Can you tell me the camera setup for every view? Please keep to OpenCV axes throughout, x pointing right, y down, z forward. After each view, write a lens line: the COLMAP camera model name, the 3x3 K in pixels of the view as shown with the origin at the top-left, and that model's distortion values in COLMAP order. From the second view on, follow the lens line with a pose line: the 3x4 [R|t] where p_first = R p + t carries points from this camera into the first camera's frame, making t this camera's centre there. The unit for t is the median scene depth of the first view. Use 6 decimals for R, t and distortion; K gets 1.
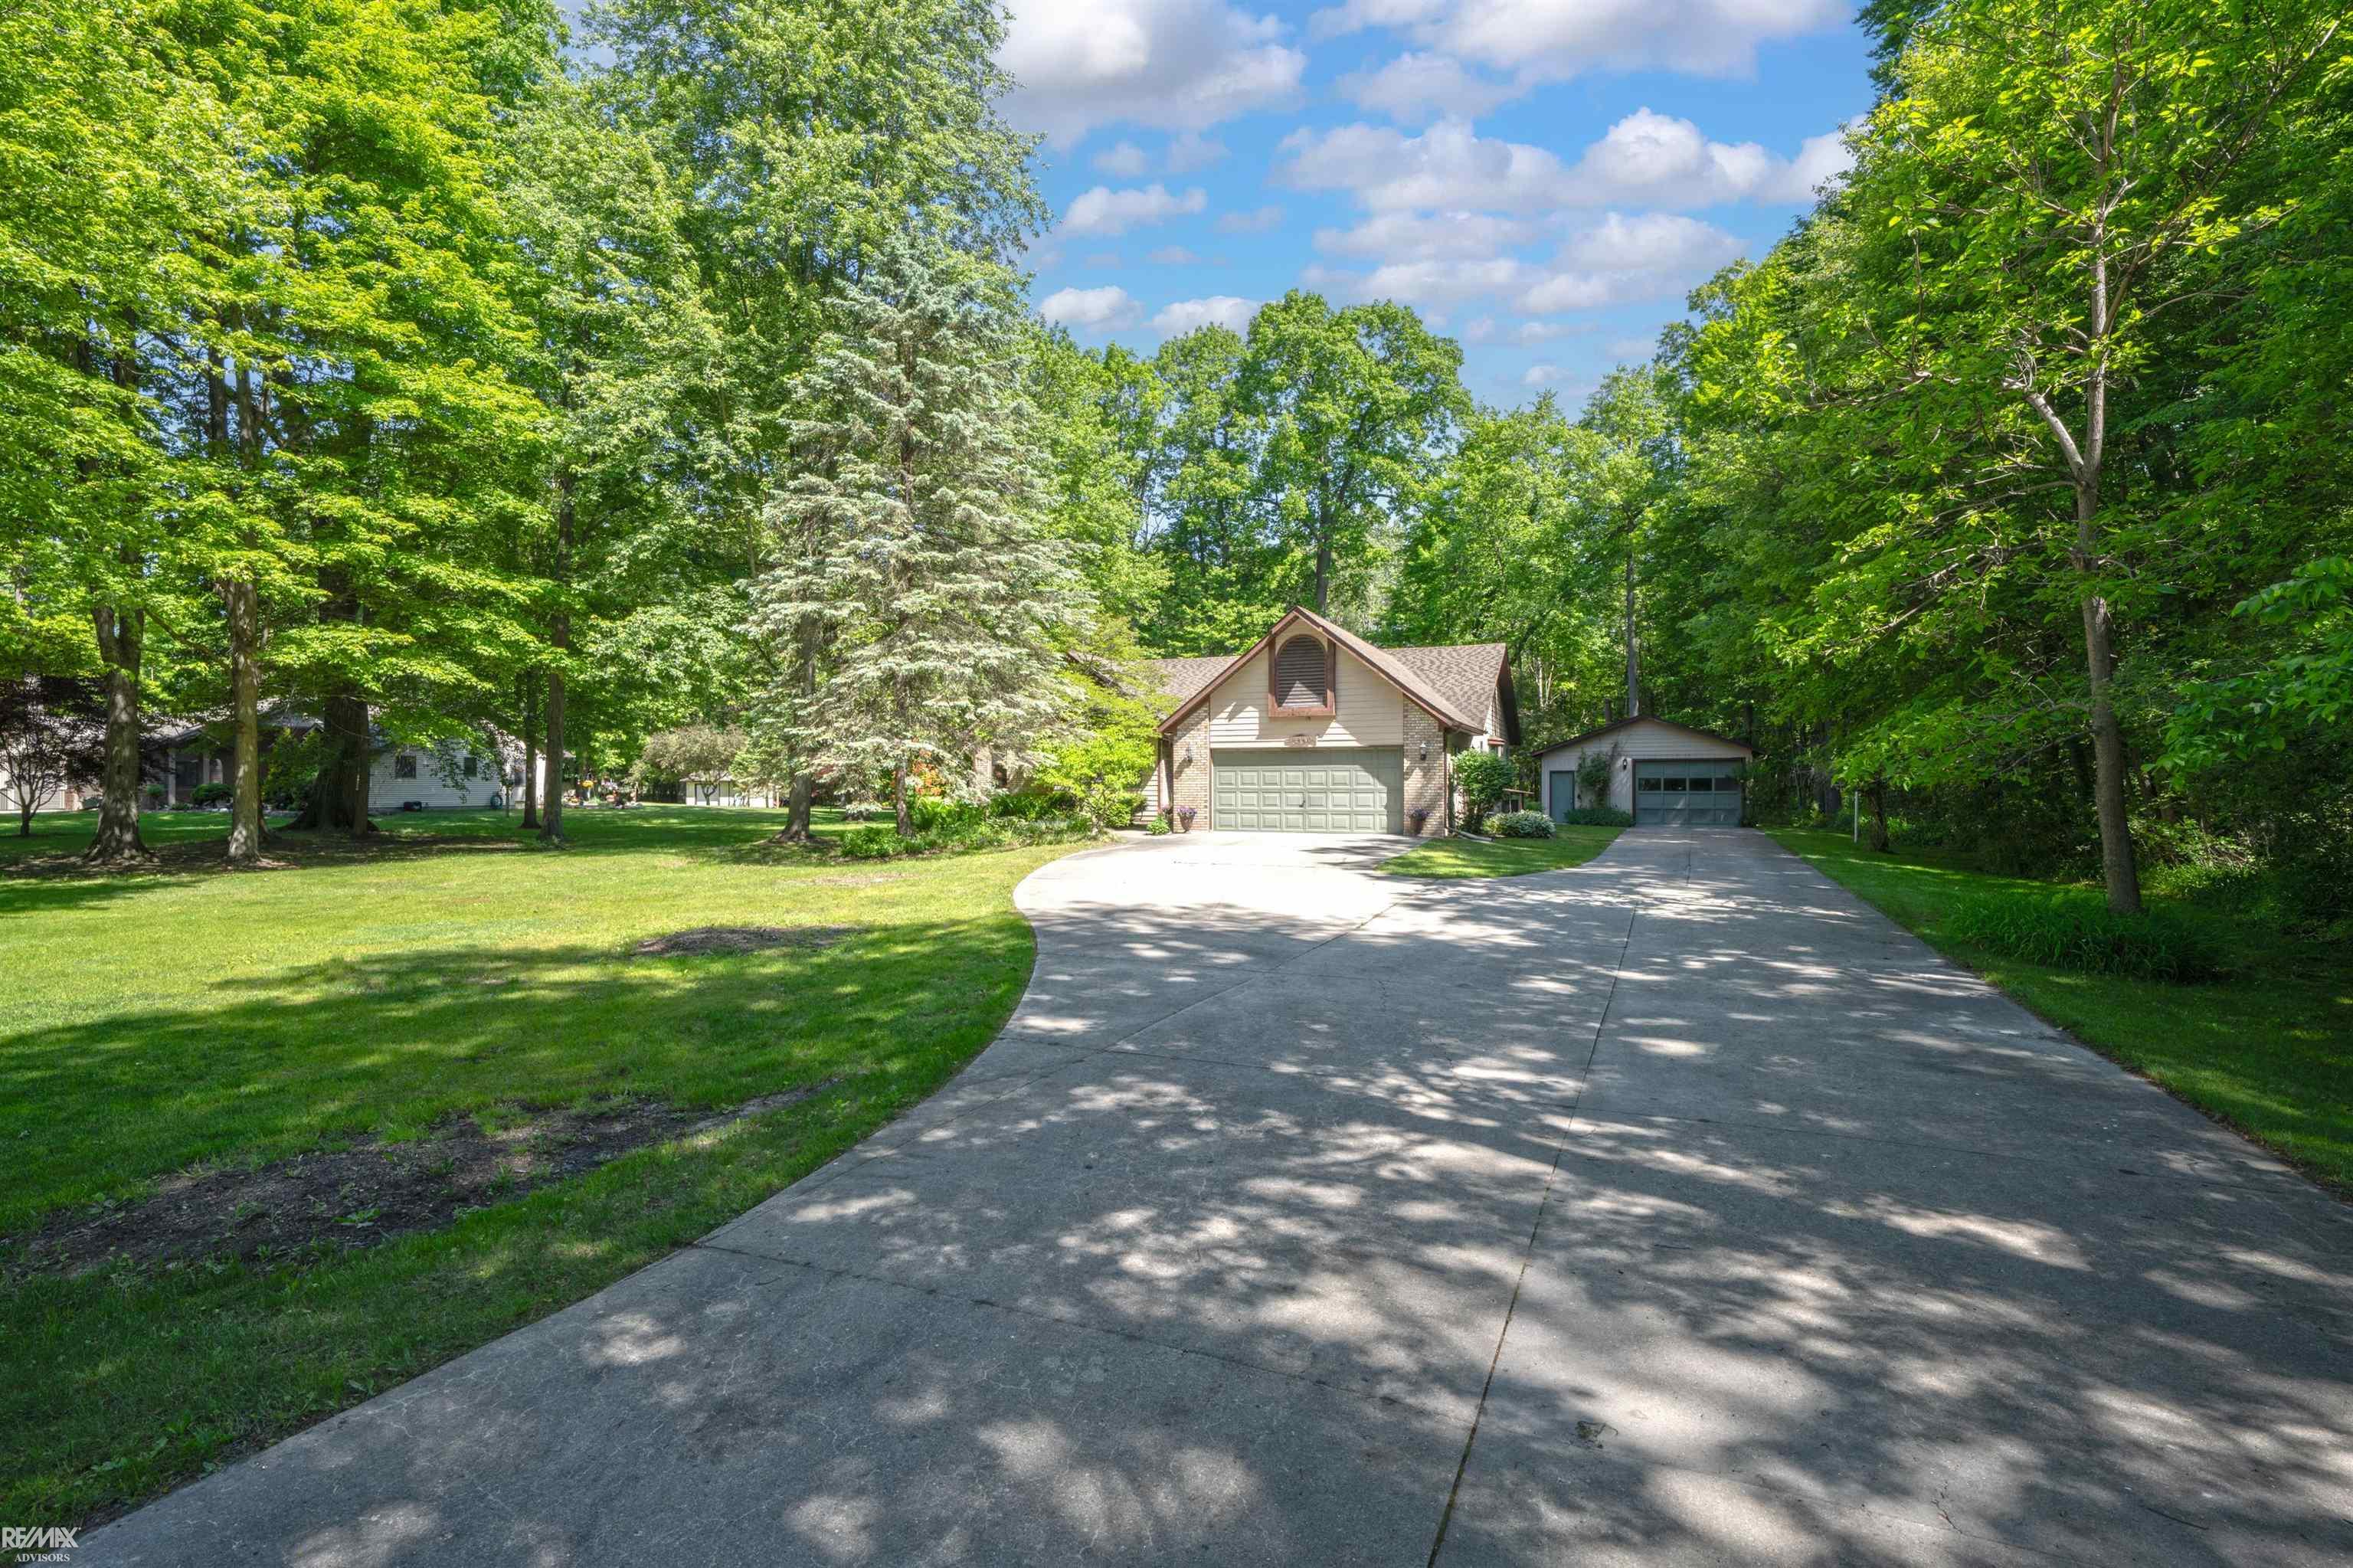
lens RADIAL K [[1141.4, 0, 1175.4], [0, 1141.4, 786.9], [0, 0, 1]] dist [-0.000421, -0.000030]
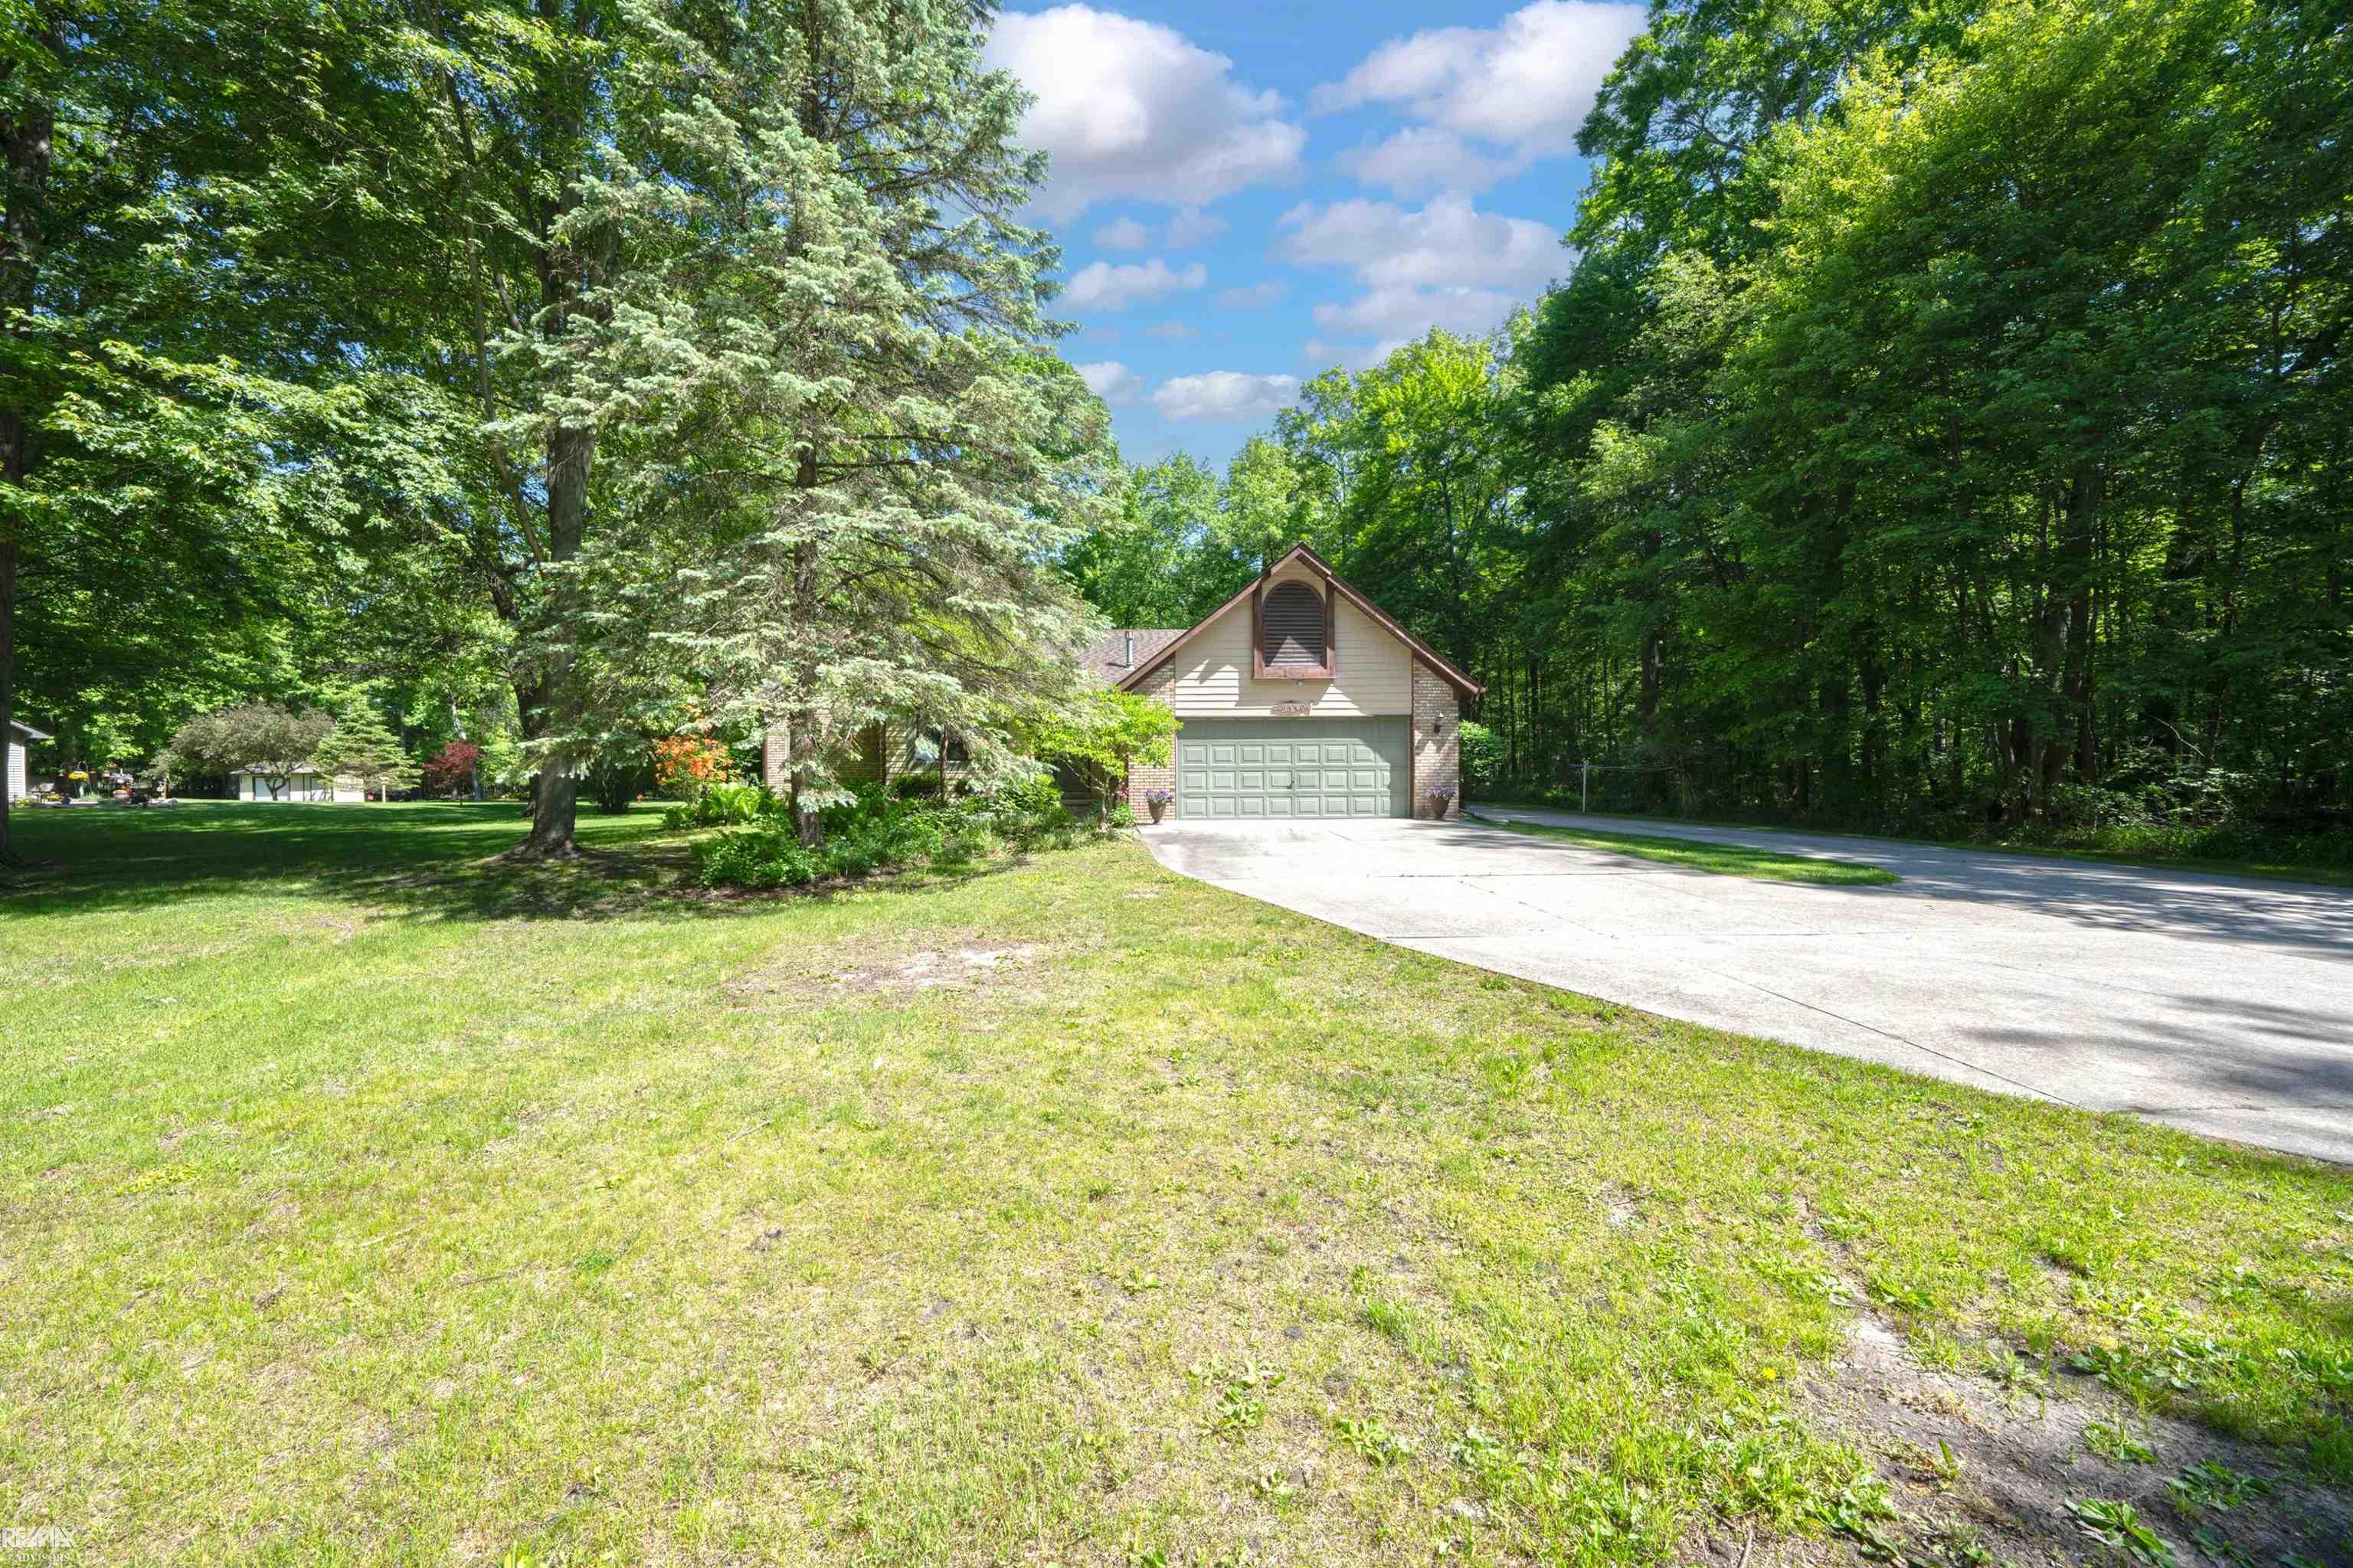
lens RADIAL K [[856.3, 0, 1156.8], [0, 856.3, 777.1], [0, 0, 1]] dist [-0.013243, 0.002692]
pose [[0.909383, -0.009199, 0.415859, -0.232734], [0.008634, 0.999957, 0.003239, 0.006638], [-0.415871, 0.000645, 0.909424, 0.461323]]
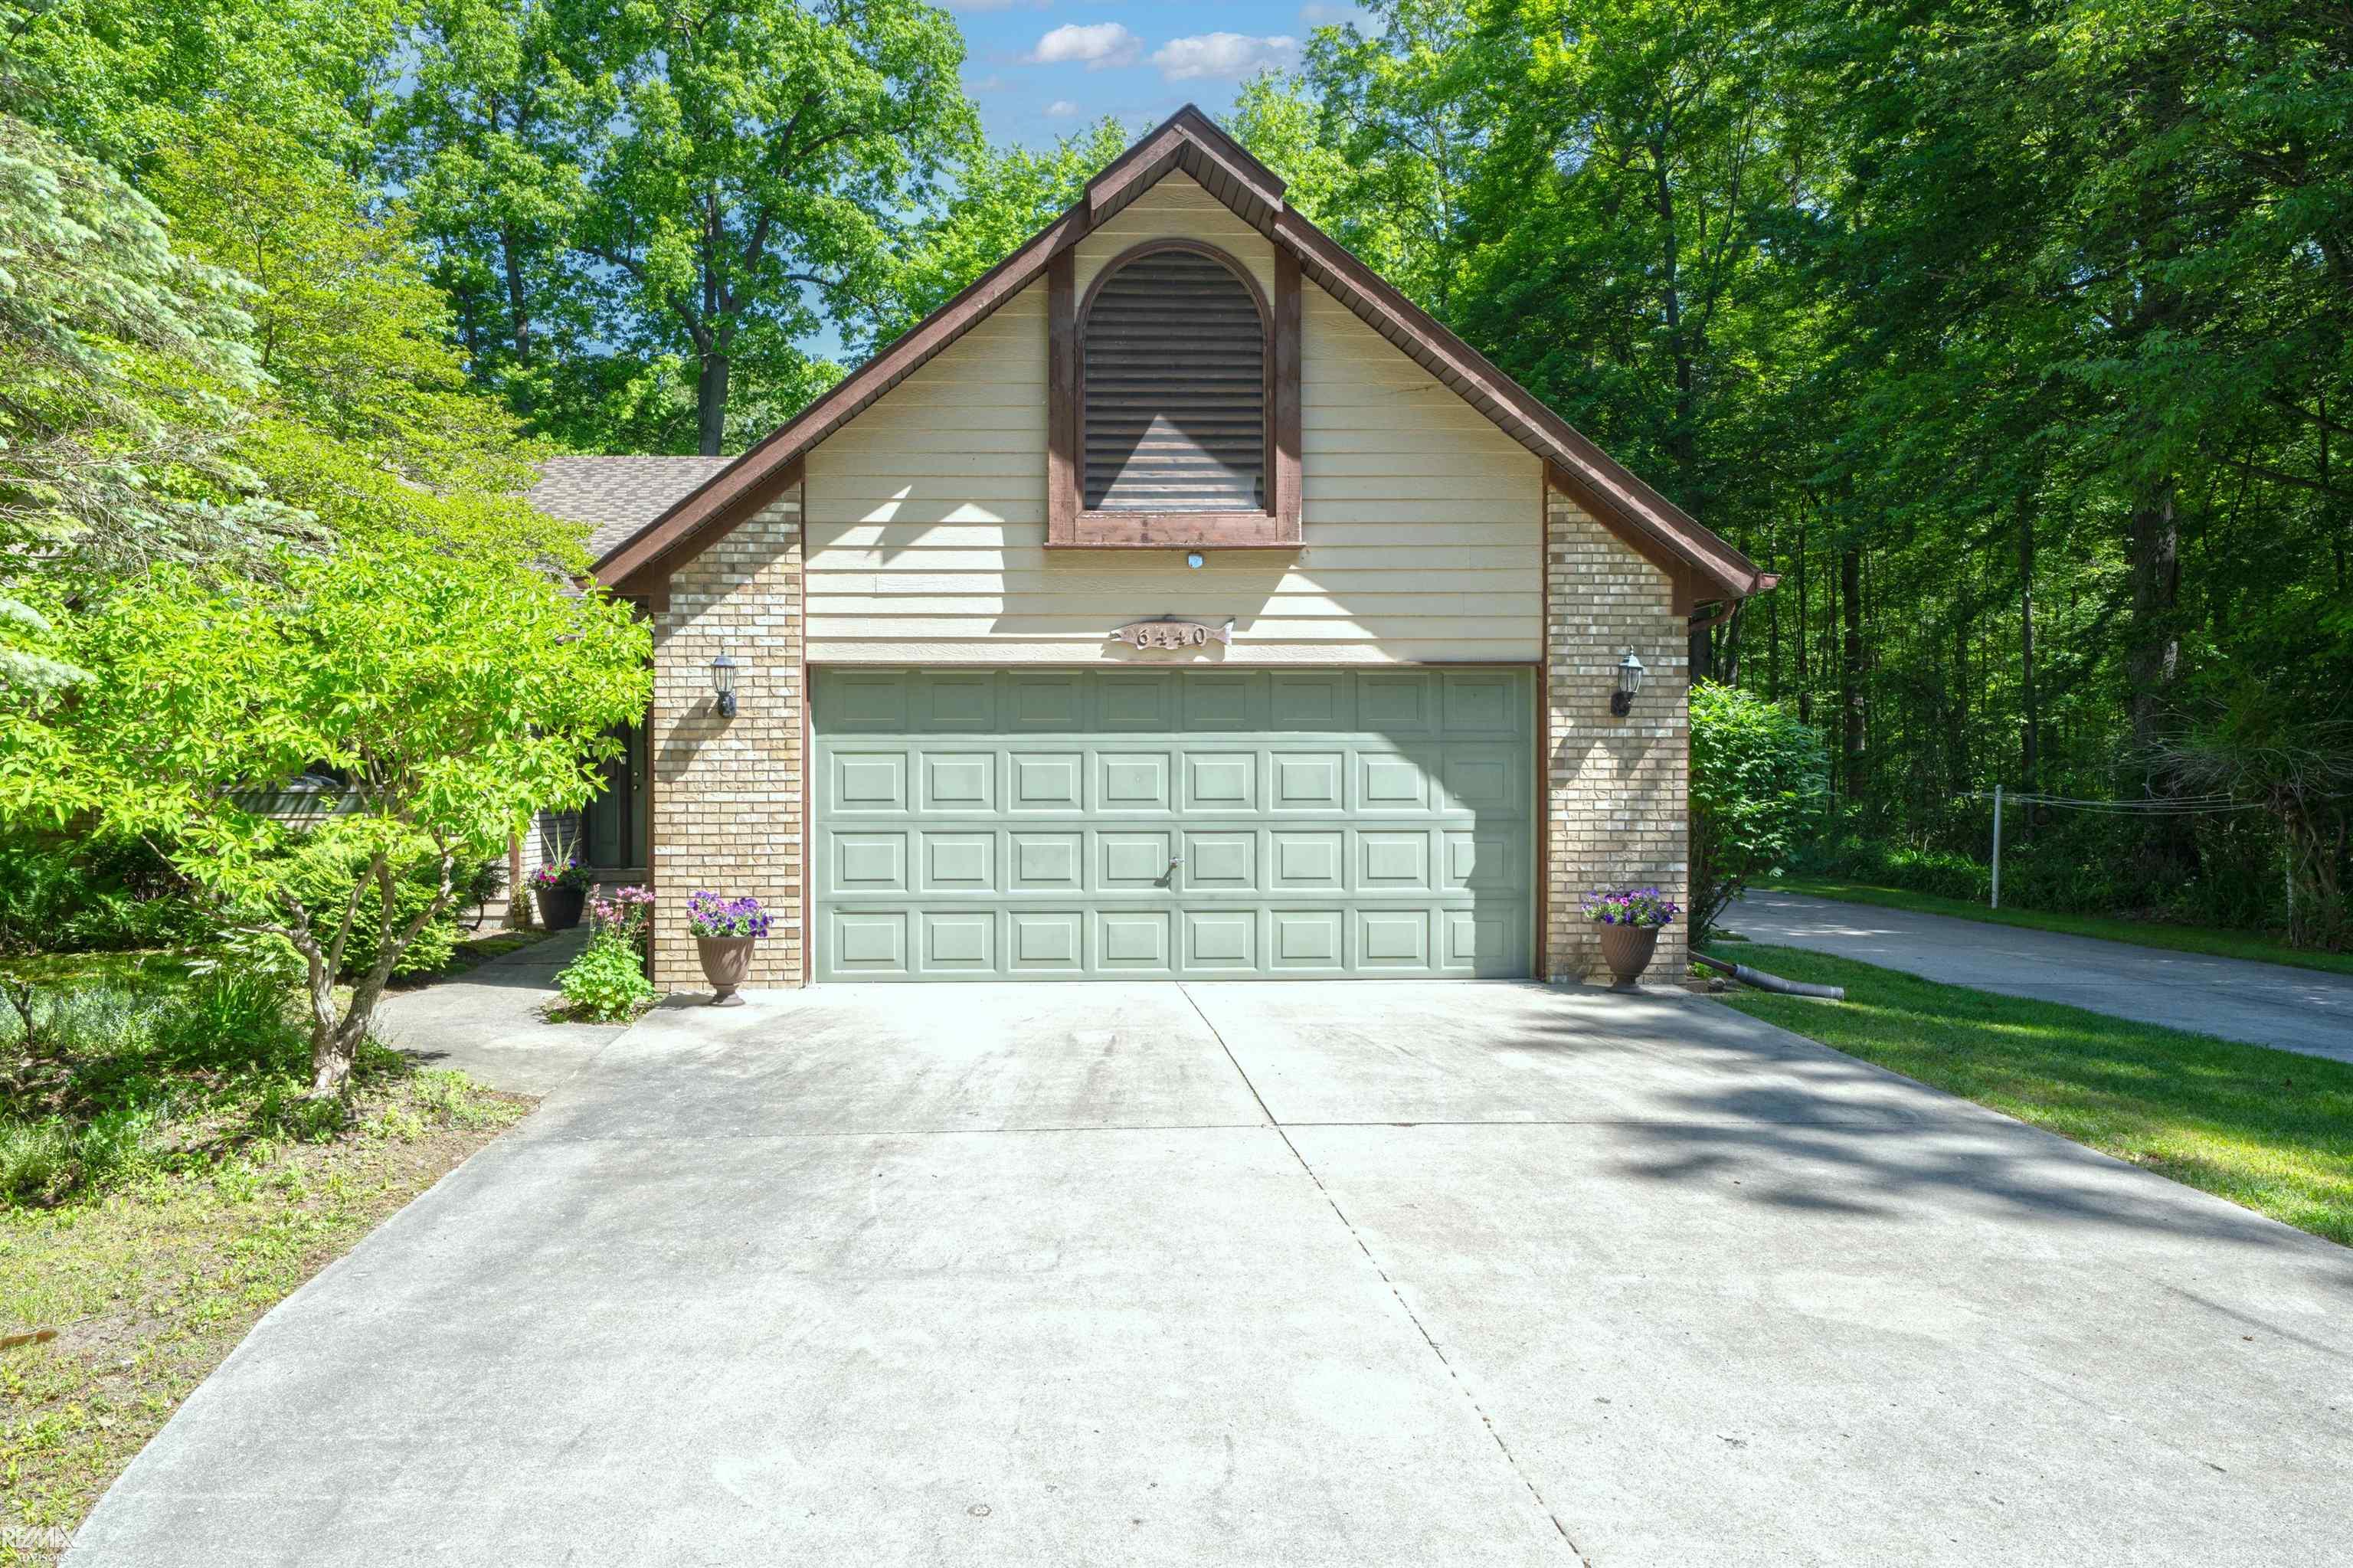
lens RADIAL K [[1604.6, 0, 1105.2], [0, 1604.6, 791.2], [0, 0, 1]] dist [0.037191, 0.004725]
pose [[0.911594, -0.003580, 0.411075, -0.057671], [0.003244, 0.999994, 0.001514, -0.005084], [-0.411078, -0.000047, 0.911600, 0.643649]]
